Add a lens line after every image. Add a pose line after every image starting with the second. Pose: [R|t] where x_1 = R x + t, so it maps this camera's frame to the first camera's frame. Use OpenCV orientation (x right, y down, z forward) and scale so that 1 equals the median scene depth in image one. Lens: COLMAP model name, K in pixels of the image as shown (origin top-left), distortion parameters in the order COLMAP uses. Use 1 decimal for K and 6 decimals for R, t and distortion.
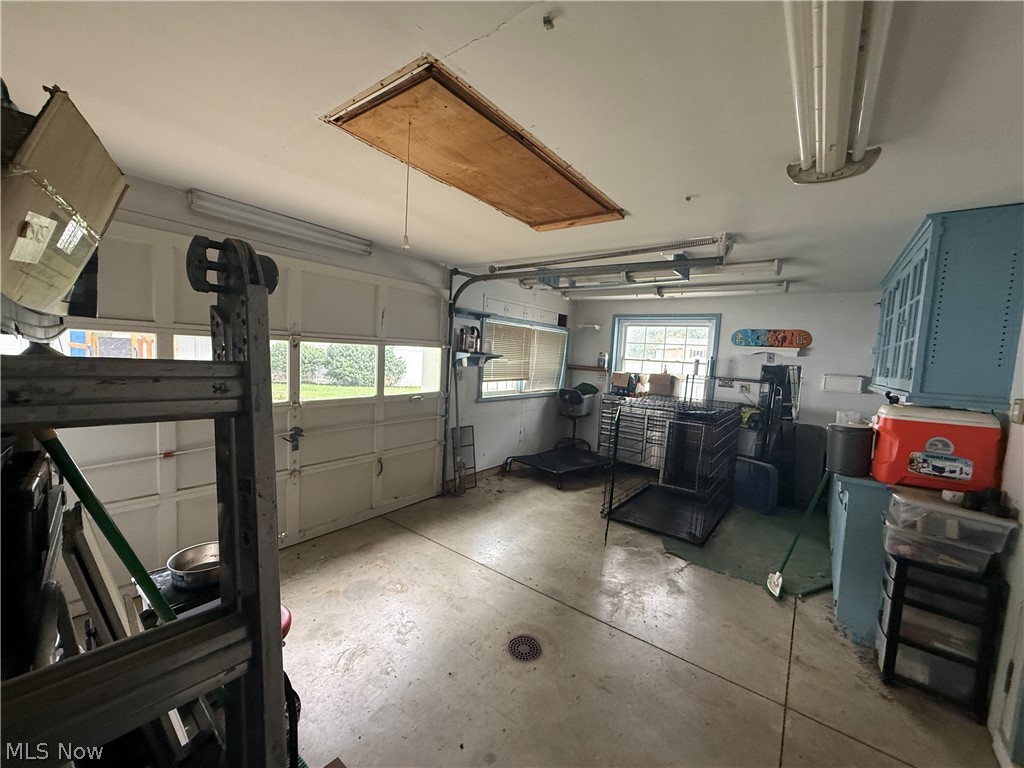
lens RADIAL K [[405.3, 0, 509.9], [0, 405.3, 386.6], [0, 0, 1]] dist [0.001034, 0.000052]
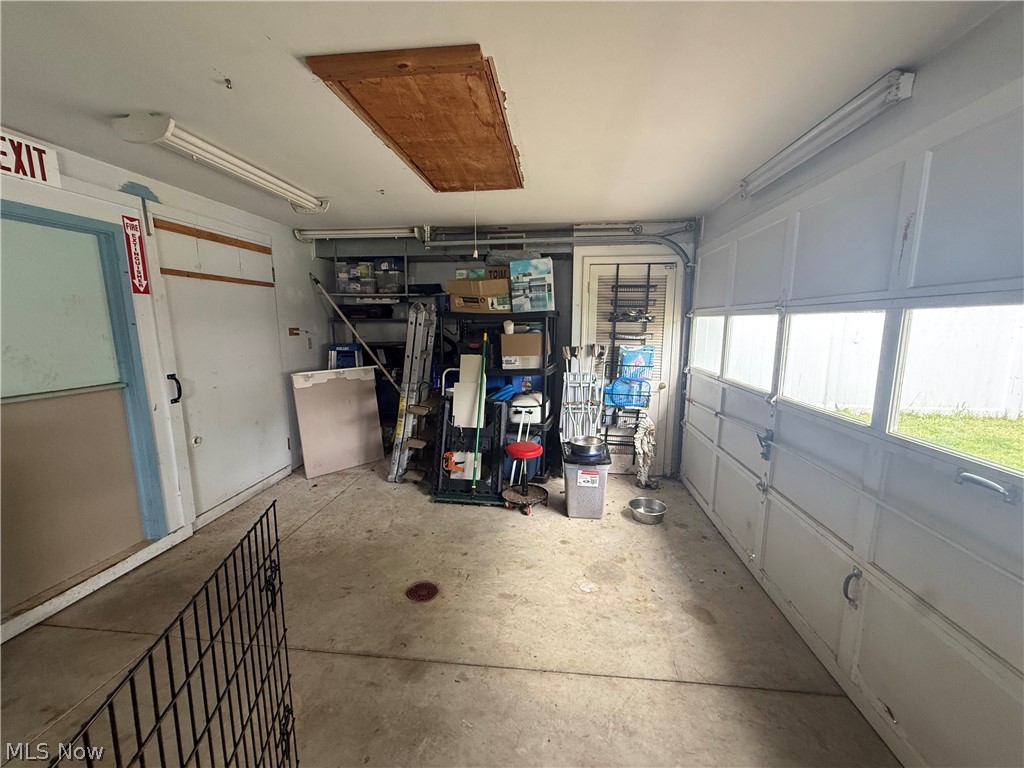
lens RADIAL K [[405.3, 0, 511.7], [0, 405.3, 381.8], [0, 0, 1]] dist [0.001034, 0.000052]
pose [[-0.856517, 0.025089, -0.515508, 0.328154], [-0.085139, 0.978266, 0.189069, -0.108351], [0.509048, 0.205830, -0.835766, 1.675637]]
